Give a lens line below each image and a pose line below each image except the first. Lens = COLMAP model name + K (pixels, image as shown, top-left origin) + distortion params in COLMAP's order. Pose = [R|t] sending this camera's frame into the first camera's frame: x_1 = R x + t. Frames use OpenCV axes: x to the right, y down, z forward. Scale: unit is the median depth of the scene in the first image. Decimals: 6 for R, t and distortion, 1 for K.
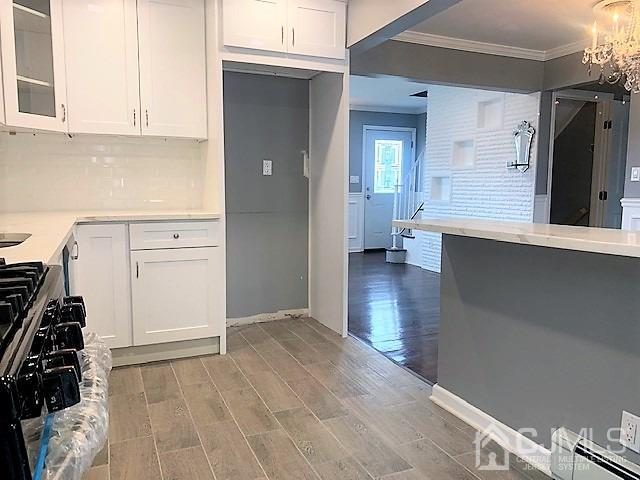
lens RADIAL K [[490.0, 0, 317.0], [0, 490.0, 237.9], [0, 0, 1]] dist [0.066680, -0.101910]
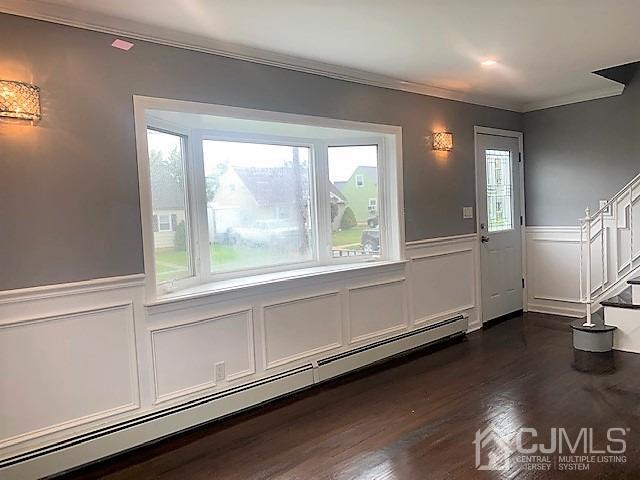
lens RADIAL K [[490.0, 0, 317.0], [0, 490.0, 237.9], [0, 0, 1]] dist [0.066680, -0.101910]
pose [[0.957680, -0.066560, 0.280035, -0.313141], [0.083611, 0.995275, -0.049375, -0.081782], [-0.275425, 0.070699, 0.958719, 0.516396]]
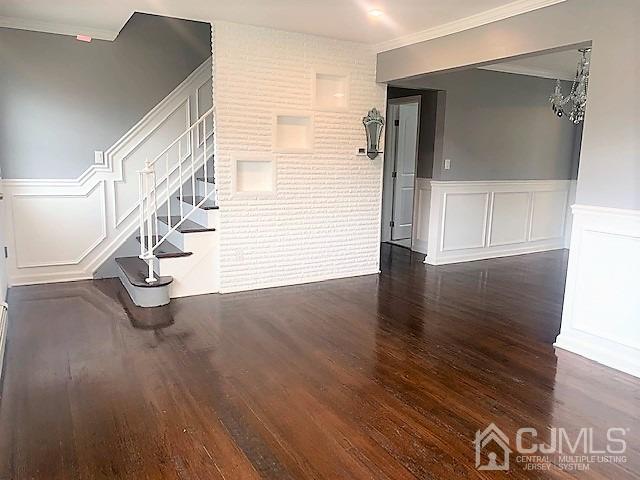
lens RADIAL K [[490.0, 0, 317.0], [0, 490.0, 237.9], [0, 0, 1]] dist [0.066680, -0.101910]
pose [[-0.094687, -0.176280, 0.979775, -0.423731], [0.081807, 0.979491, 0.184135, -0.120928], [-0.992140, 0.097588, -0.078325, 0.853275]]
